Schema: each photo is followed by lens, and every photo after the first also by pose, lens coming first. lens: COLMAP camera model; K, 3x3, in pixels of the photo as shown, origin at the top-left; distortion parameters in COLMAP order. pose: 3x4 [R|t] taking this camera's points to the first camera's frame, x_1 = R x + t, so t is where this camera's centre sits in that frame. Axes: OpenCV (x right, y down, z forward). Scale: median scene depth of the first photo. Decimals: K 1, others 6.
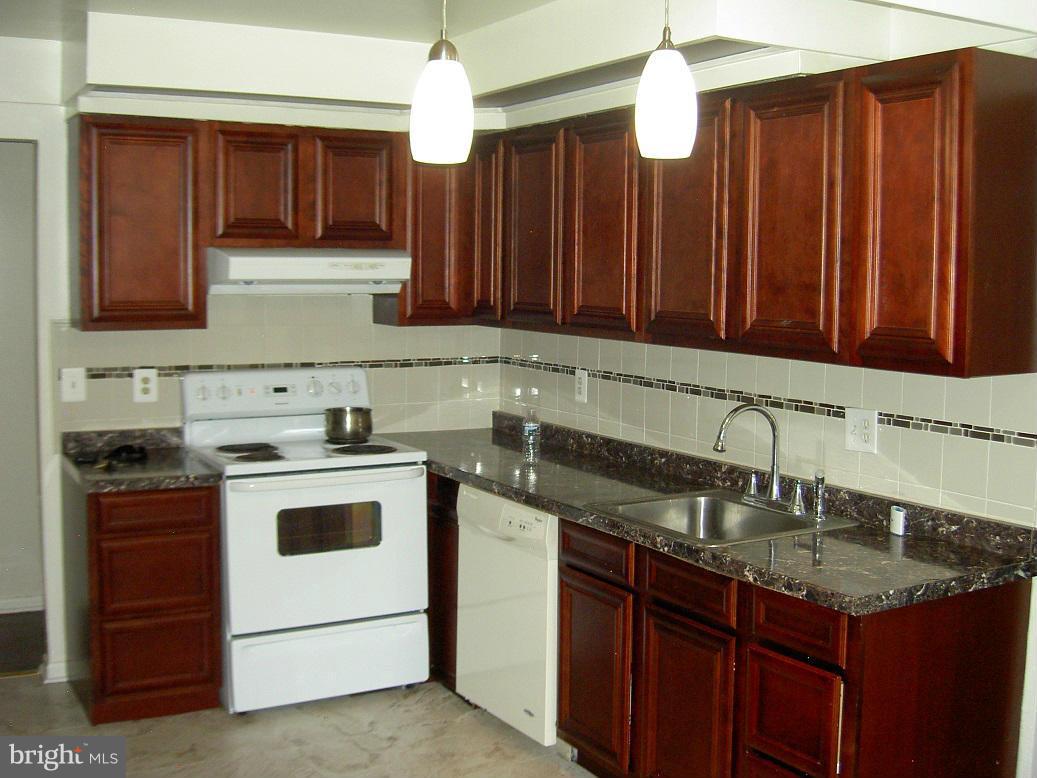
lens RADIAL K [[1211.9, 0, 513.9], [0, 1211.9, 387.5], [0, 0, 1]] dist [-0.144361, 0.000000]
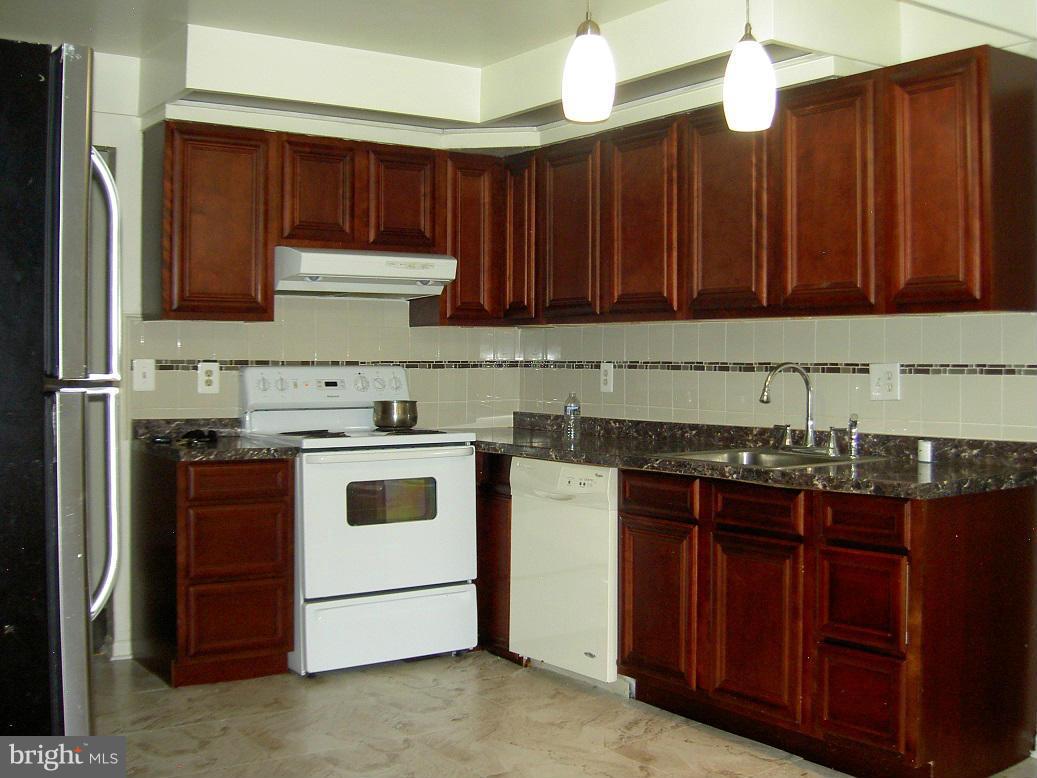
lens RADIAL K [[1211.9, 0, 522.0], [0, 1211.9, 386.3], [0, 0, 1]] dist [-0.144361, 0.000000]
pose [[0.996074, -0.009044, 0.088057, -0.137796], [0.015568, 0.997160, -0.073687, 0.100667], [-0.087140, 0.074769, 0.993386, -0.106234]]
